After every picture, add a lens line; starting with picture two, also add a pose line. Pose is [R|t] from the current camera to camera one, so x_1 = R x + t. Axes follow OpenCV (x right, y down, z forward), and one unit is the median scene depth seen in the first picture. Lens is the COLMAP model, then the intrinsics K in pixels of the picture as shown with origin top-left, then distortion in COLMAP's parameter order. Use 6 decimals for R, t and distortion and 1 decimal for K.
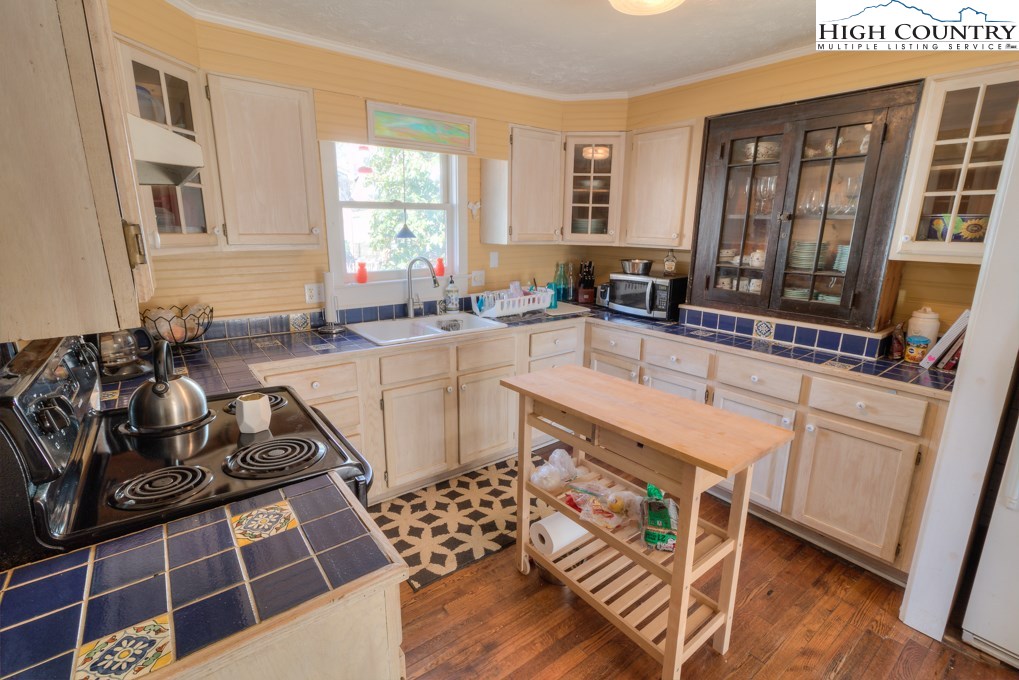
lens RADIAL K [[463.0, 0, 505.9], [0, 463.0, 333.6], [0, 0, 1]] dist [0.003441, 0.000469]
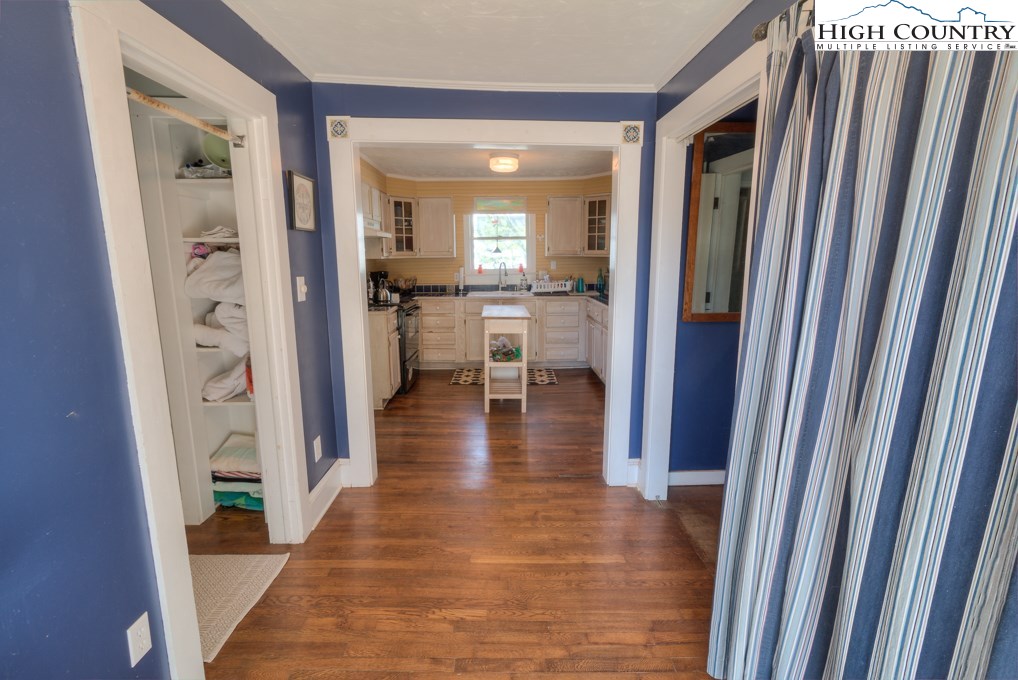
lens RADIAL K [[477.1, 0, 507.7], [0, 477.1, 335.3], [0, 0, 1]] dist [-0.002212, 0.012792]
pose [[0.800670, 0.083401, -0.593272, 1.148776], [-0.117945, 0.992827, -0.019607, 0.205422], [0.587381, 0.085672, 0.804764, -0.706897]]
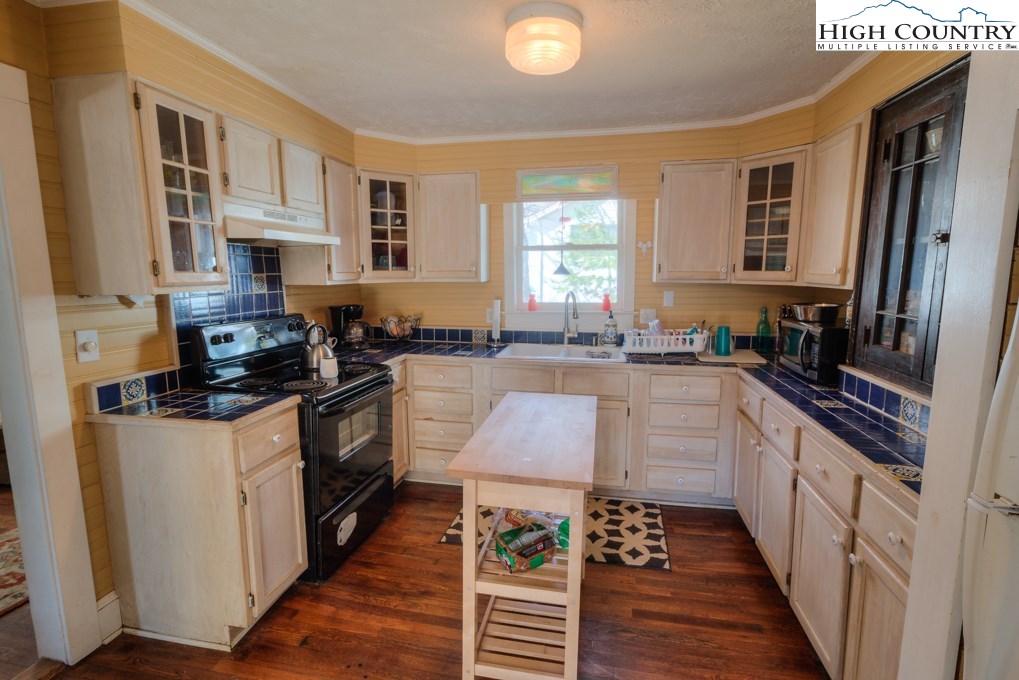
lens RADIAL K [[478.5, 0, 515.8], [0, 478.5, 340.9], [0, 0, 1]] dist [-0.036887, 0.013927]
pose [[0.657080, 0.096544, -0.747613, 0.610202], [-0.161515, 0.986763, -0.014529, -0.007787], [0.736315, 0.130297, 0.663976, 0.141766]]
